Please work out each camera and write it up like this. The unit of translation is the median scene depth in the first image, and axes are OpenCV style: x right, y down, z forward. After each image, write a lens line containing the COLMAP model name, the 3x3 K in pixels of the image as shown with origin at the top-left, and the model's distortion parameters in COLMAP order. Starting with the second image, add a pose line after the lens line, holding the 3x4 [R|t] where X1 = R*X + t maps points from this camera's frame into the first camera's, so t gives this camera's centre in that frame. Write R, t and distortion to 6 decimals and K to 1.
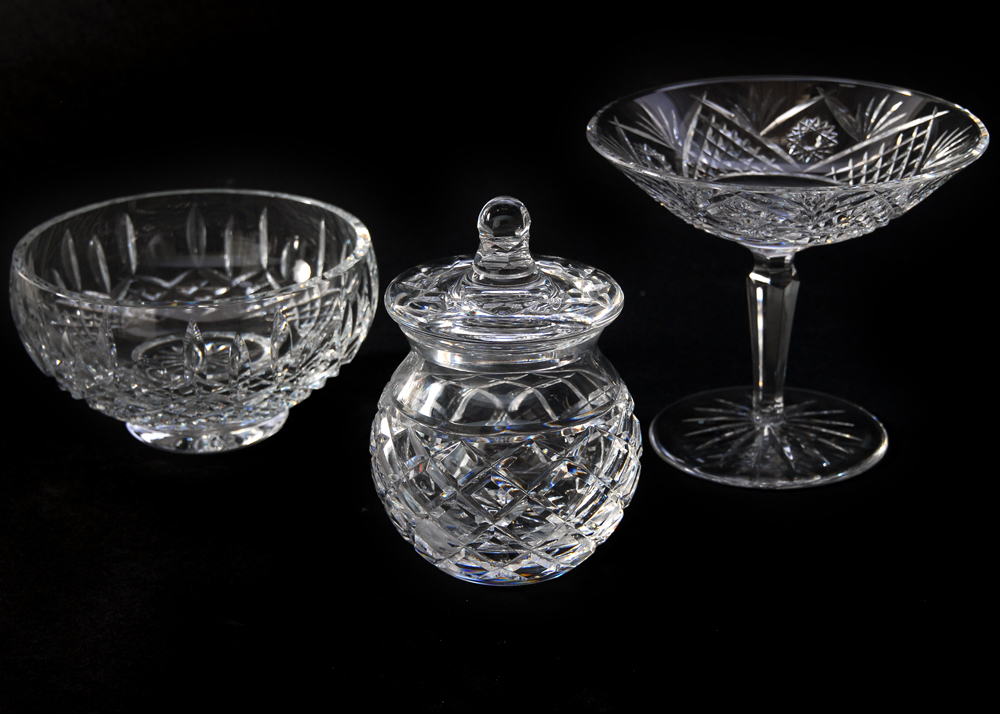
lens RADIAL K [[2261.7, 0, 500.0], [0, 2261.7, 357.0], [0, 0, 1]] dist [0.149304, 0.005591]
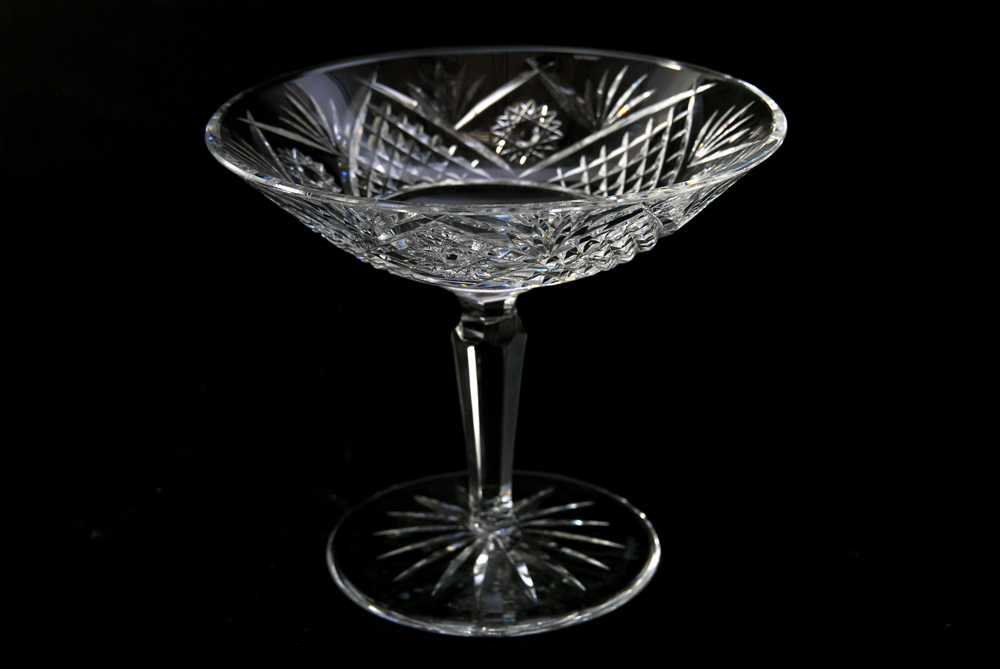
lens RADIAL K [[2109.4, 0, 500.0], [0, 2109.4, 334.5], [0, 0, 1]] dist [-0.018351, -0.070916]
pose [[0.987287, -0.062588, 0.146108, 0.028029], [0.063482, 0.997982, -0.001460, -0.031926], [-0.145722, 0.010717, 0.989268, 0.348062]]
